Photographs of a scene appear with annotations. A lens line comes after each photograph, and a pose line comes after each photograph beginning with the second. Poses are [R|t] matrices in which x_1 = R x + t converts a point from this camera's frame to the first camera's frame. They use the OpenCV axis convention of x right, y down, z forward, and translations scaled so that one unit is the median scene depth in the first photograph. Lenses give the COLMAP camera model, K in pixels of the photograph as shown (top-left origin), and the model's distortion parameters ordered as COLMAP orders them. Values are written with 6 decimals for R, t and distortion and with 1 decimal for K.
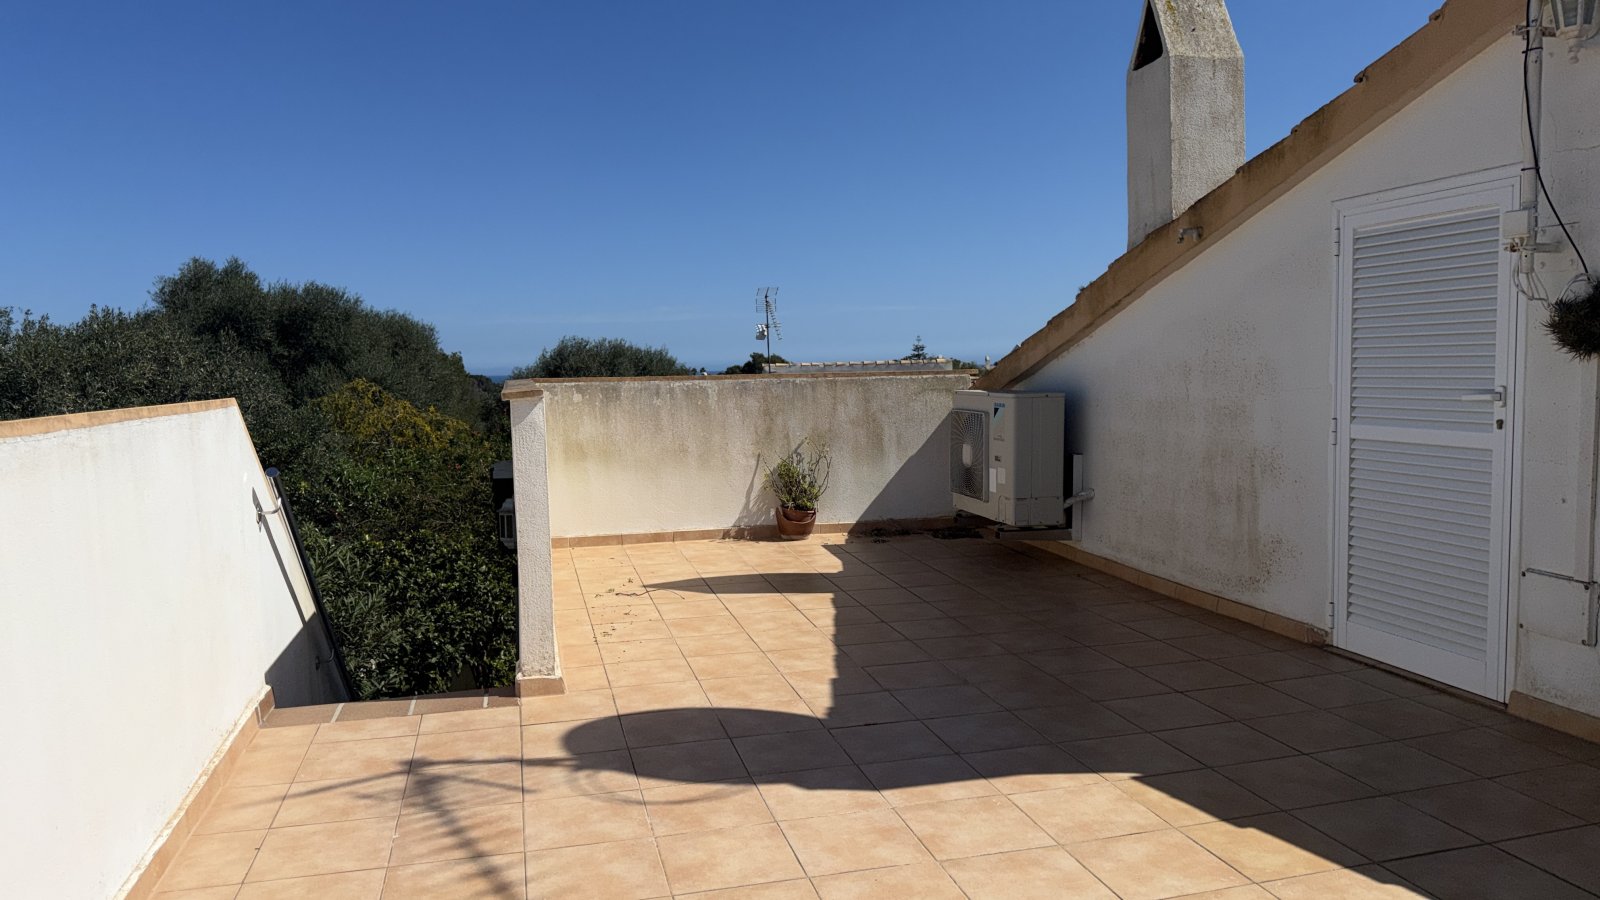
lens RADIAL K [[1119.1, 0, 796.0], [0, 1119.1, 467.6], [0, 0, 1]] dist [0.064626, -0.078988]
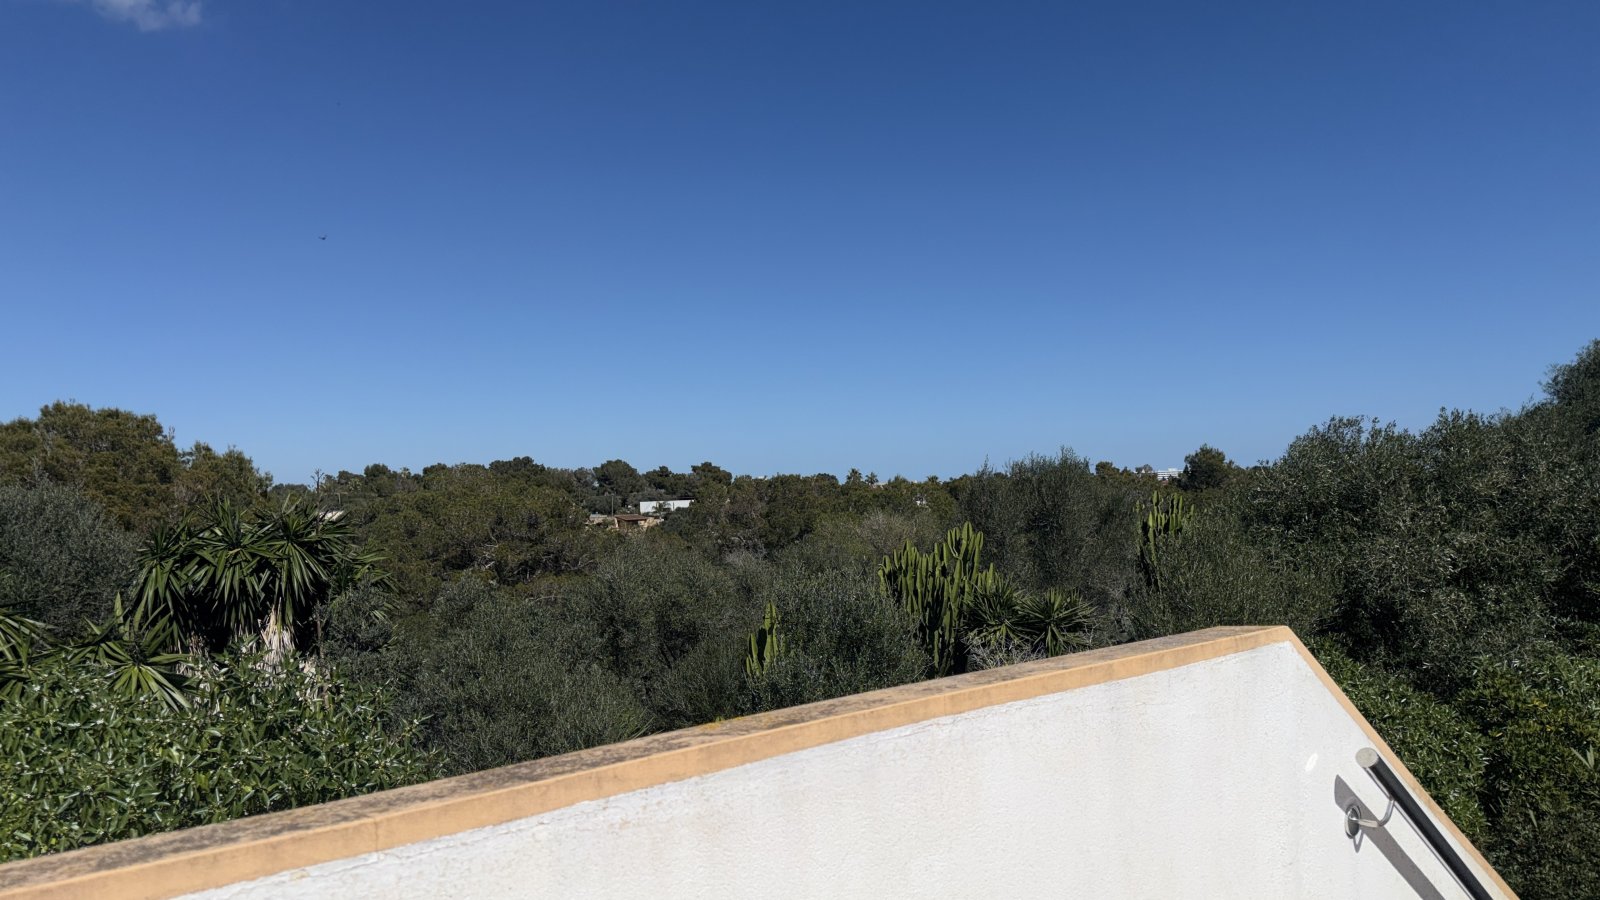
lens RADIAL K [[1139.2, 0, 796.9], [0, 1139.2, 481.8], [0, 0, 1]] dist [0.008021, 0.002624]
pose [[0.439439, -0.002673, -0.898268, -0.051682], [-0.056778, 0.997913, -0.030745, -0.061180], [0.896476, 0.064513, 0.438370, 0.311827]]
